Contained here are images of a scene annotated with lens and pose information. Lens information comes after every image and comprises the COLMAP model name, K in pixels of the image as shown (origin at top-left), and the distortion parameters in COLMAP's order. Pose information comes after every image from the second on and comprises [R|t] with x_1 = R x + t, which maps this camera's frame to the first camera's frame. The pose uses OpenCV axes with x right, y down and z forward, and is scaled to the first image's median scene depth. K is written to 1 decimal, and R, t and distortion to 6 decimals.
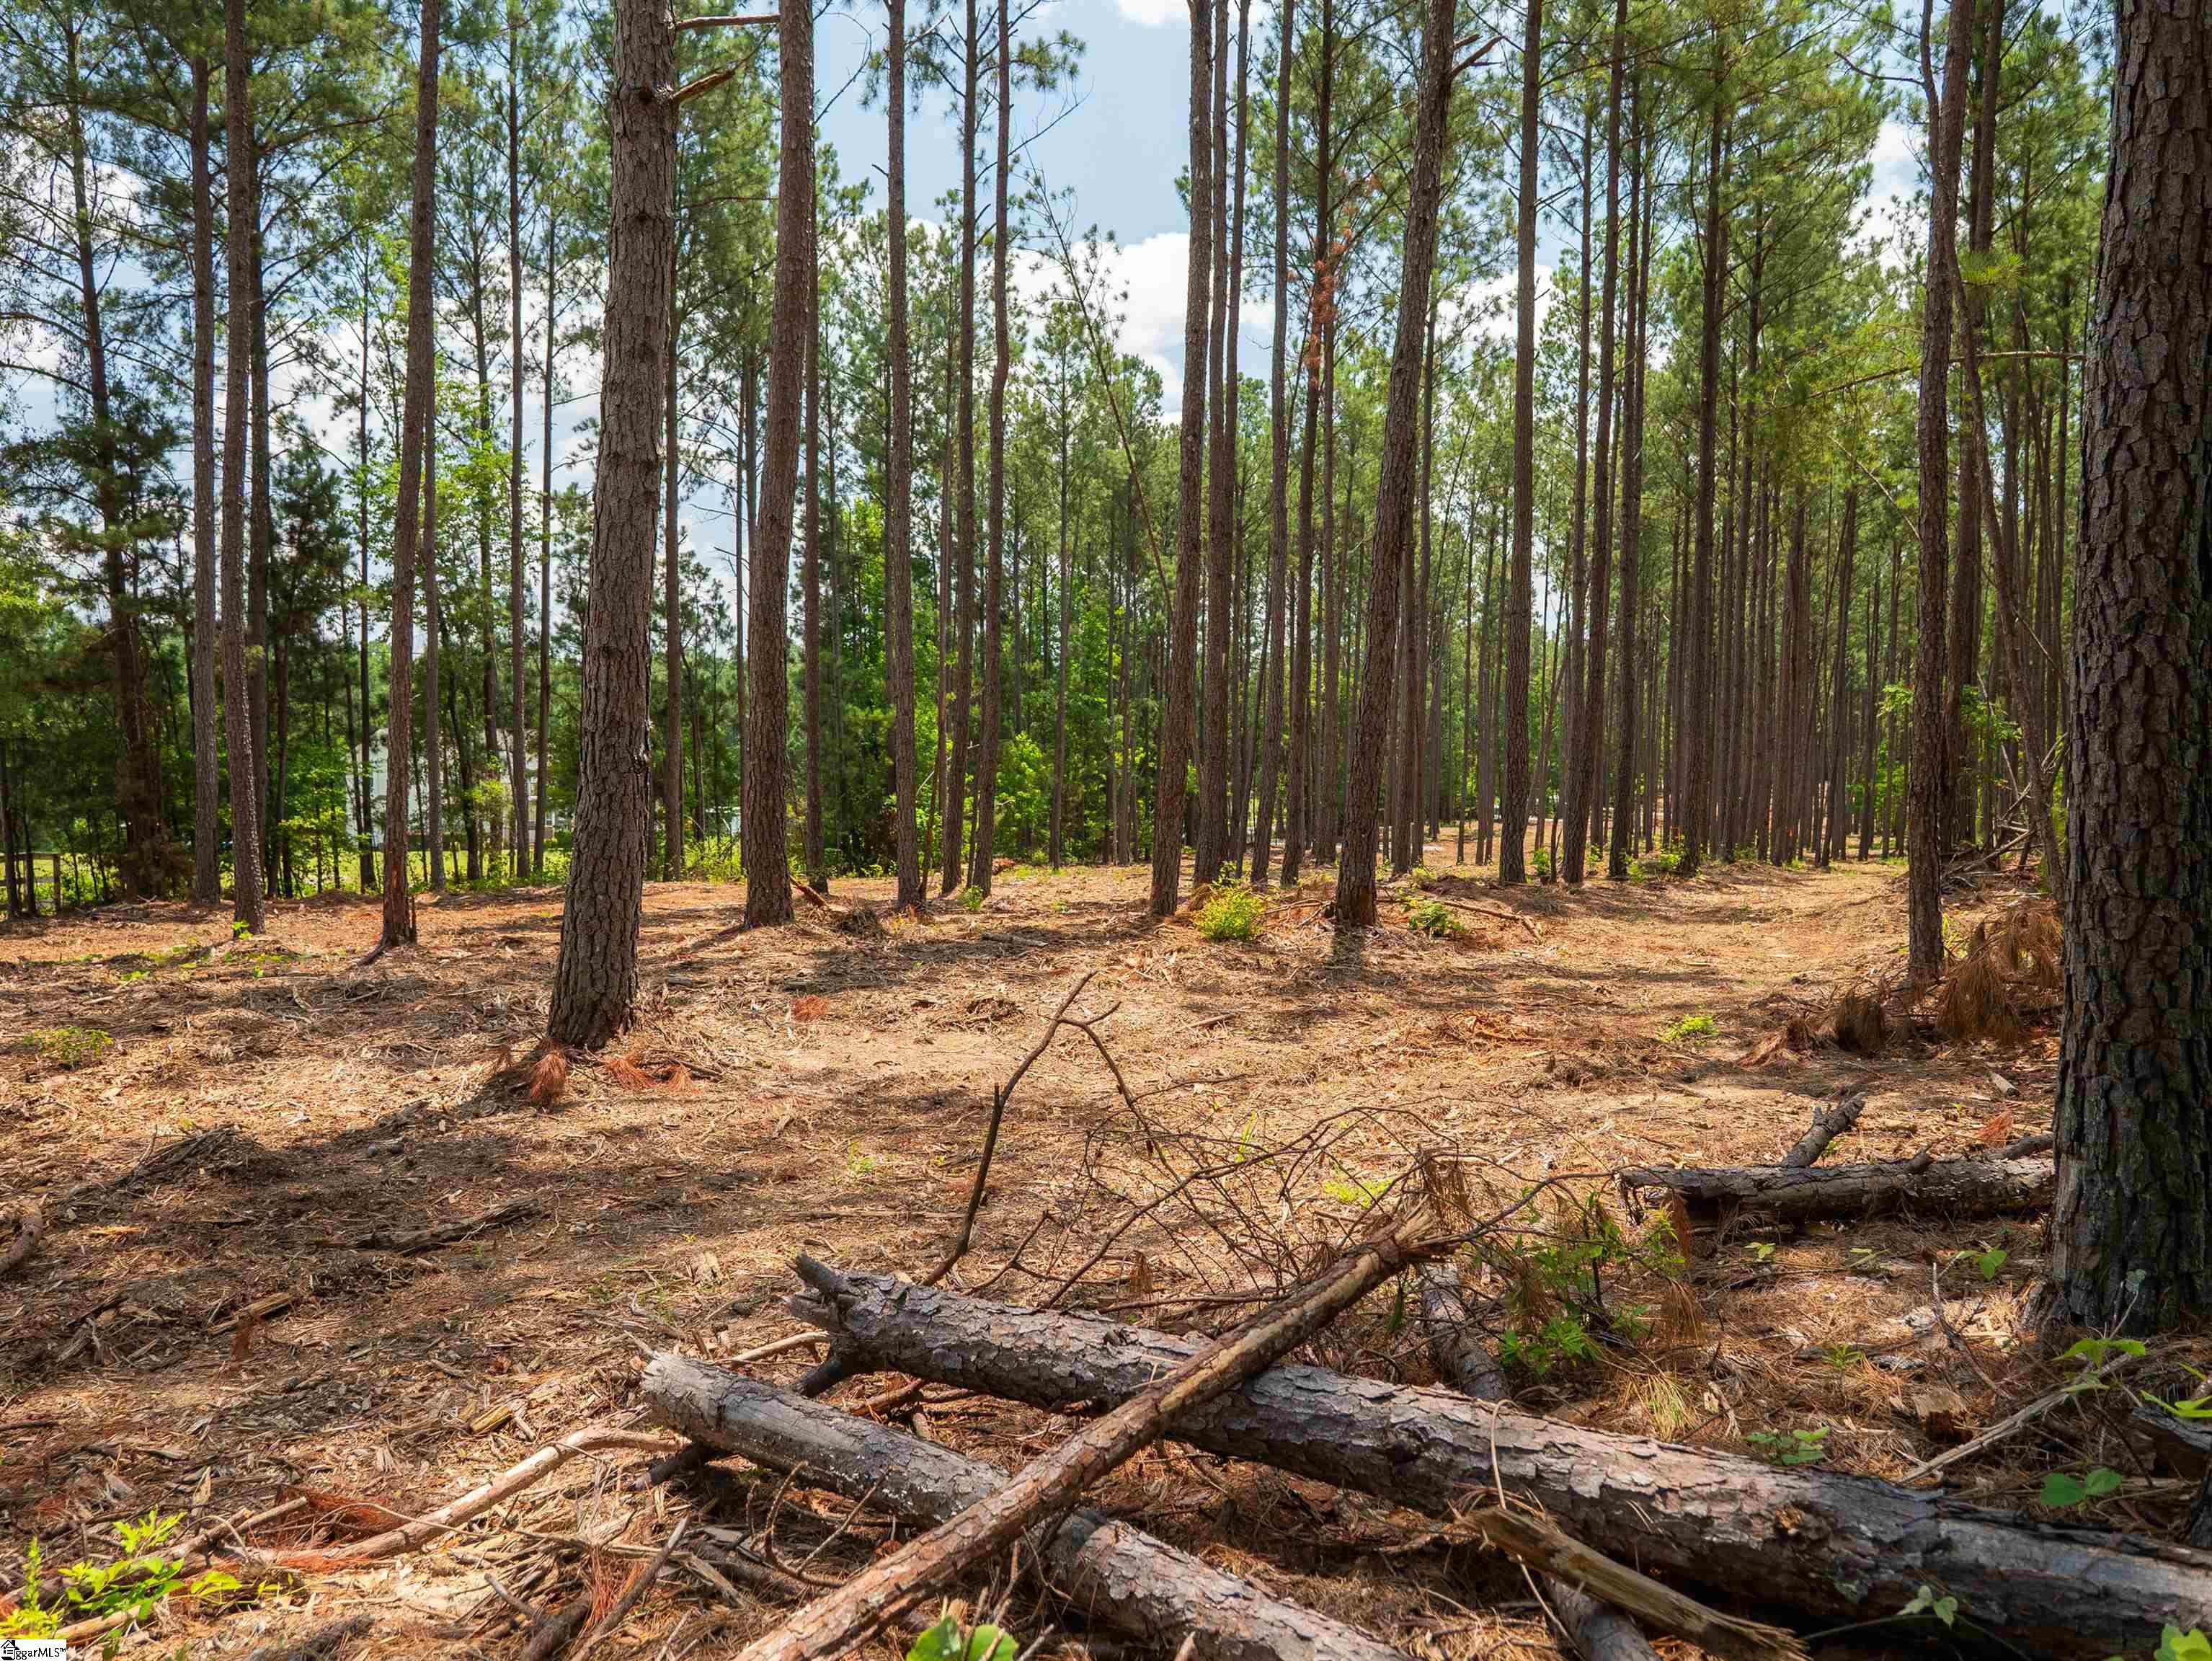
lens RADIAL K [[1751.3, 0, 1105.6], [0, 1751.3, 831.9], [0, 0, 1]] dist [-0.001672, -0.003169]
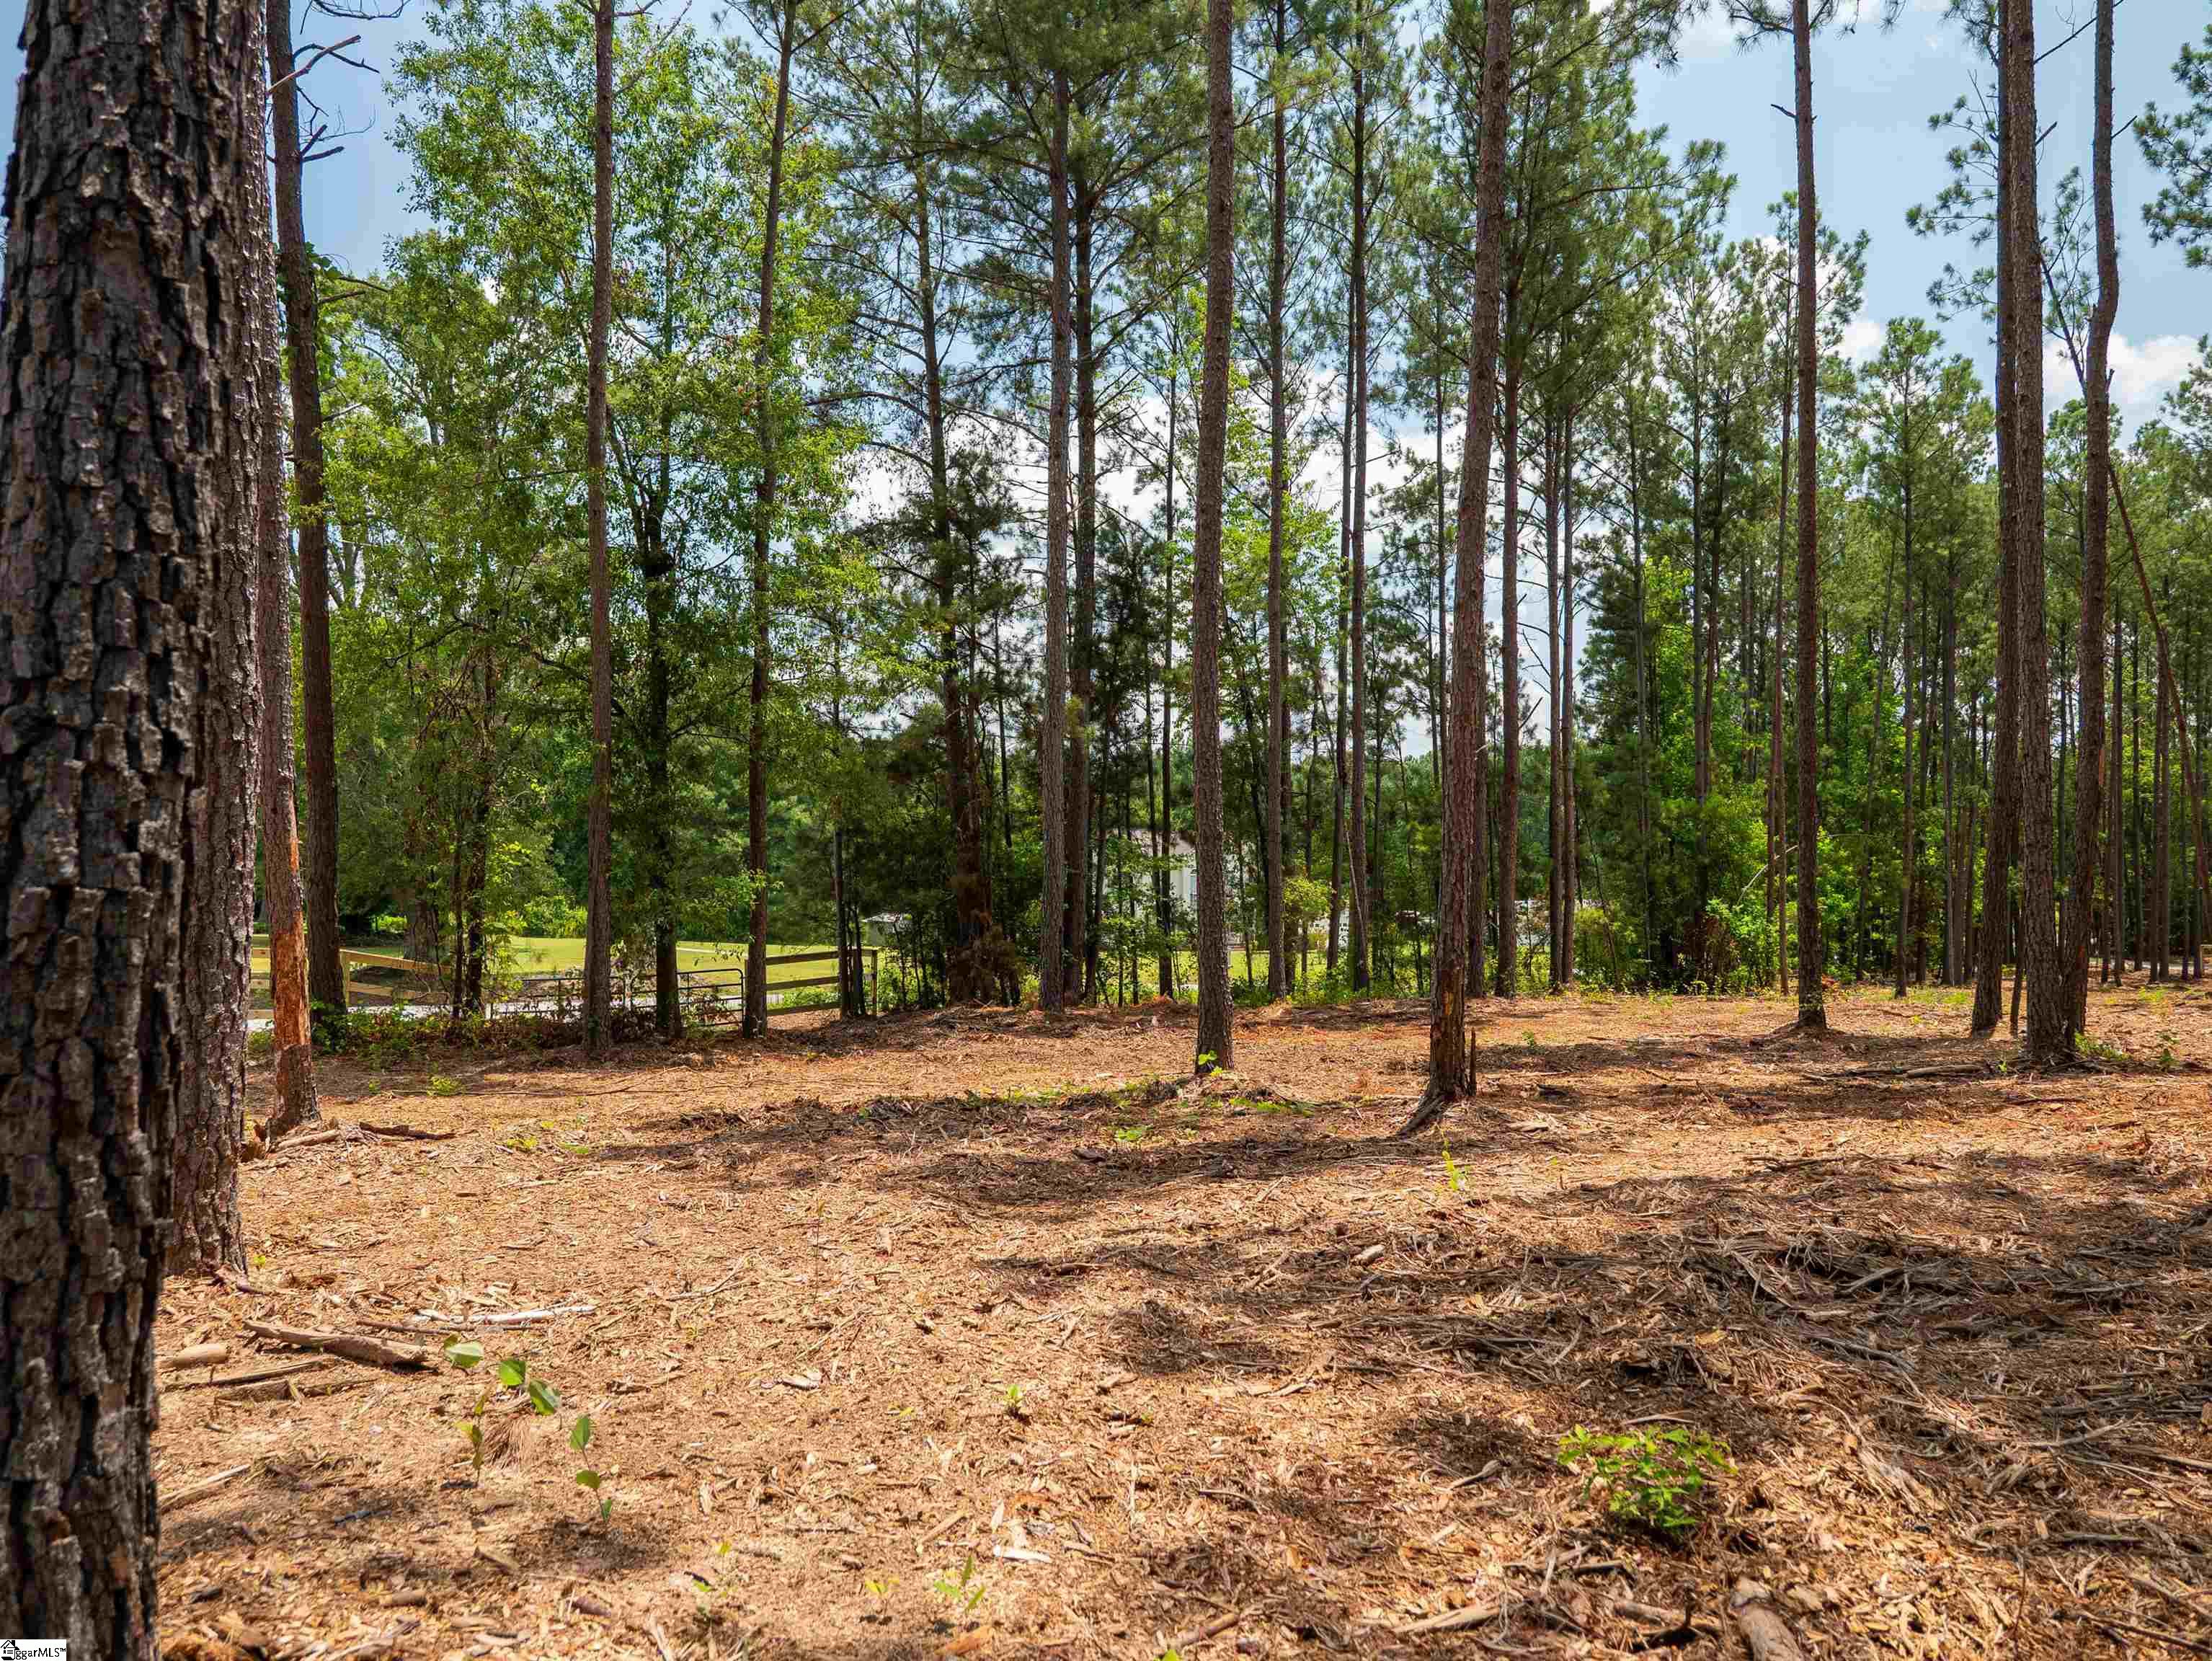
lens RADIAL K [[1751.3, 0, 1106.4], [0, 1751.3, 830.2], [0, 0, 1]] dist [-0.001672, -0.003169]
pose [[0.935400, -0.005186, -0.353554, -0.127329], [-0.016328, 0.998192, -0.057840, -0.000104], [0.353215, 0.059877, 0.933624, 0.128687]]
